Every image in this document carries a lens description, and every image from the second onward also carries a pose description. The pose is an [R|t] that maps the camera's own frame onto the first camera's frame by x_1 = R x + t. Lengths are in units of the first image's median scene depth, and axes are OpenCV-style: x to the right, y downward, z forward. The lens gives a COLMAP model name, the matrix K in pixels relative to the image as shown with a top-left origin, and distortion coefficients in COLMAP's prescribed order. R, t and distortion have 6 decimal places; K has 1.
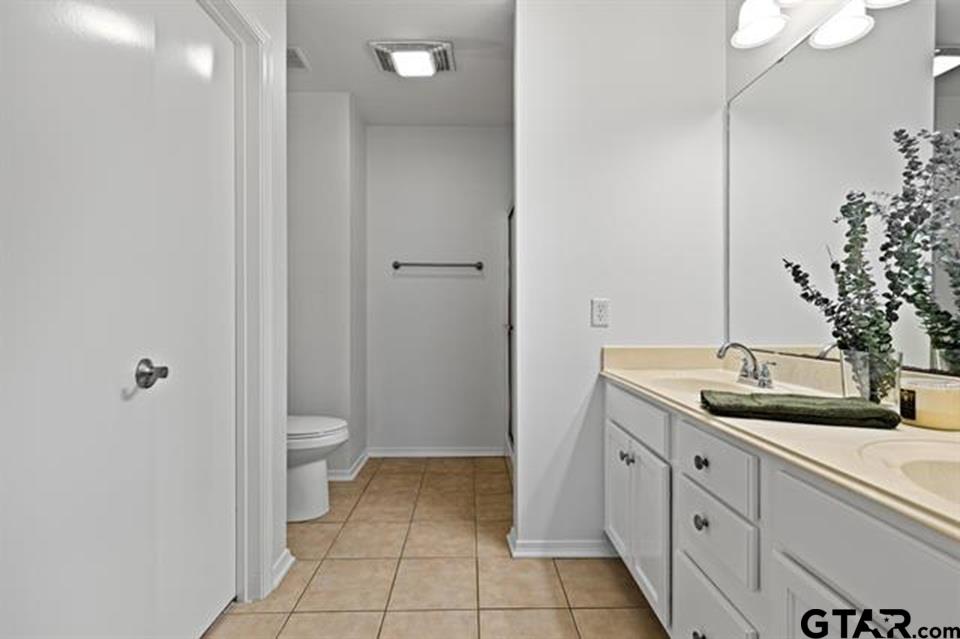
lens RADIAL K [[432.8, 0, 479.1], [0, 432.8, 317.3], [0, 0, 1]] dist [0.005257, -0.000201]
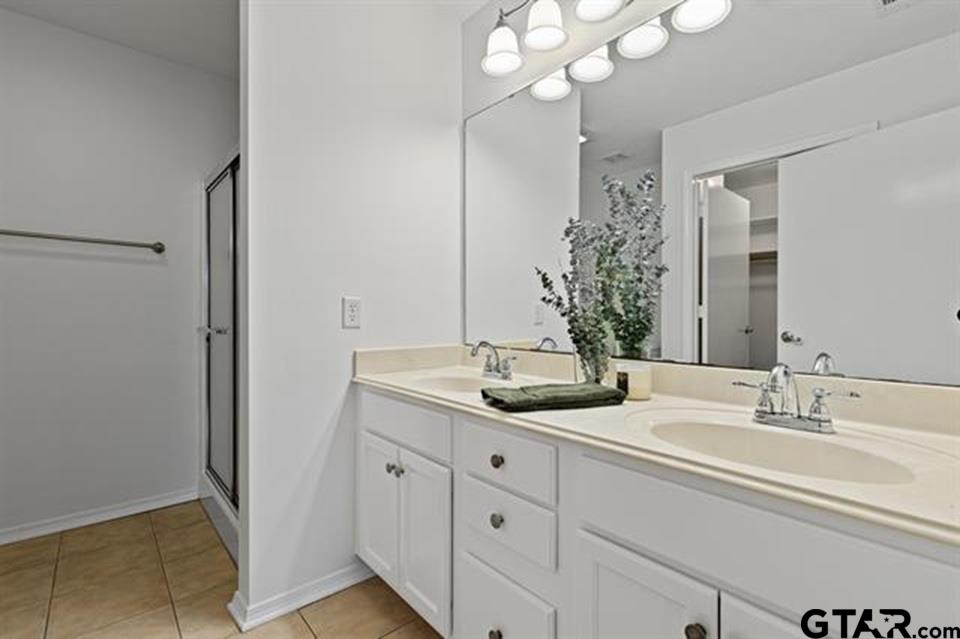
lens RADIAL K [[432.8, 0, 479.1], [0, 432.8, 317.3], [0, 0, 1]] dist [0.005257, -0.000201]
pose [[0.762215, -0.000353, 0.647324, -0.140275], [0.000697, 1.000000, -0.000276, -0.000807], [-0.647324, 0.000661, 0.762215, 0.202658]]
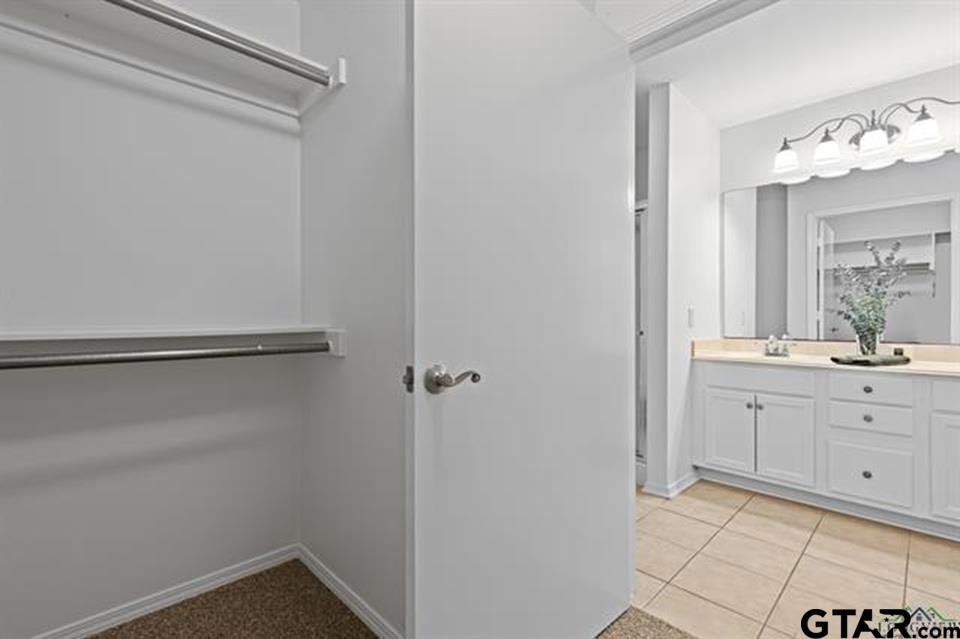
lens RADIAL K [[432.8, 0, 479.1], [0, 432.8, 317.3], [0, 0, 1]] dist [0.005257, -0.000201]
pose [[0.729879, 0.002098, 0.683573, -1.780835], [0.003478, 0.999971, -0.006783, -0.004517], [-0.683568, 0.007328, 0.729850, 0.586598]]
